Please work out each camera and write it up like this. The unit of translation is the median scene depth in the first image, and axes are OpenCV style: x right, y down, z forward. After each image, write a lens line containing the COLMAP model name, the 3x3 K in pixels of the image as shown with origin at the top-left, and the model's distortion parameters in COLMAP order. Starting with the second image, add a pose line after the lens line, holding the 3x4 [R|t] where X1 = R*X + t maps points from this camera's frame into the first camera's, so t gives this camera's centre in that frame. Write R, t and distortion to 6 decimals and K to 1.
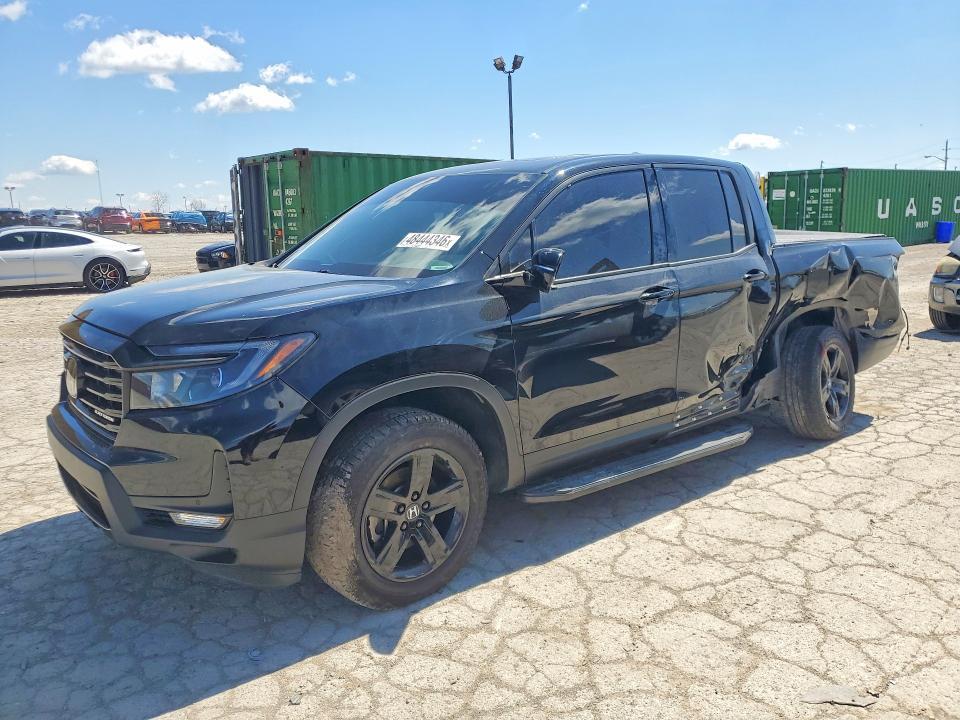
lens RADIAL K [[748.4, 0, 480.0], [0, 748.4, 355.8], [0, 0, 1]] dist [0.009103, 0.000702]
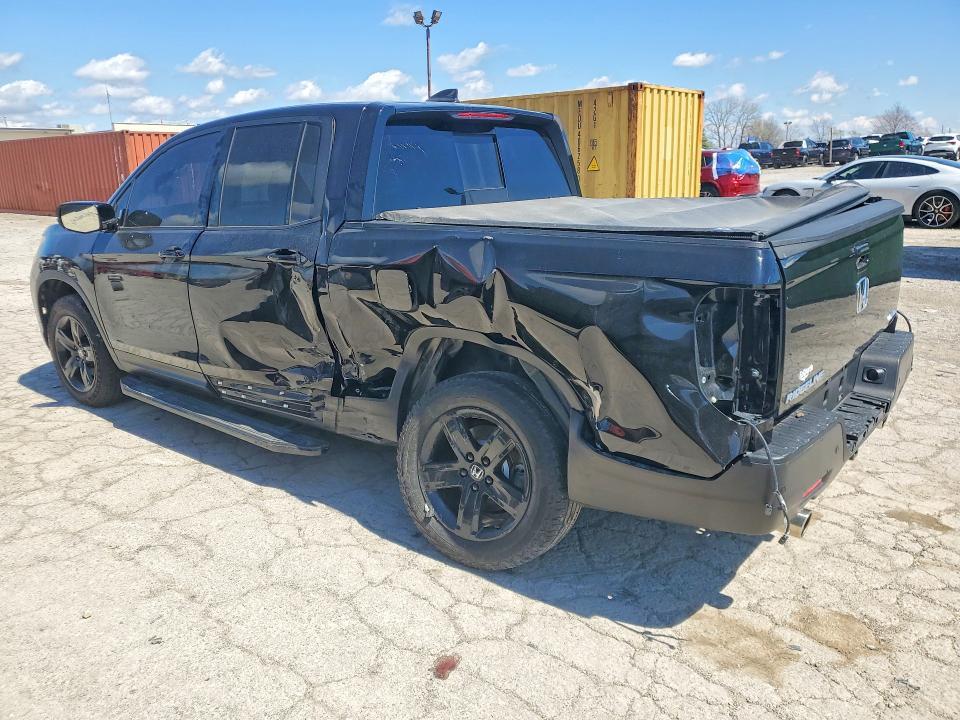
lens RADIAL K [[748.4, 0, 480.2], [0, 748.4, 362.8], [0, 0, 1]] dist [0.009103, 0.000702]
pose [[0.193730, 0.261942, -0.945439, 1.186537], [-0.154784, 0.959788, 0.234200, -0.215370], [0.968767, 0.100967, 0.226484, 1.038115]]
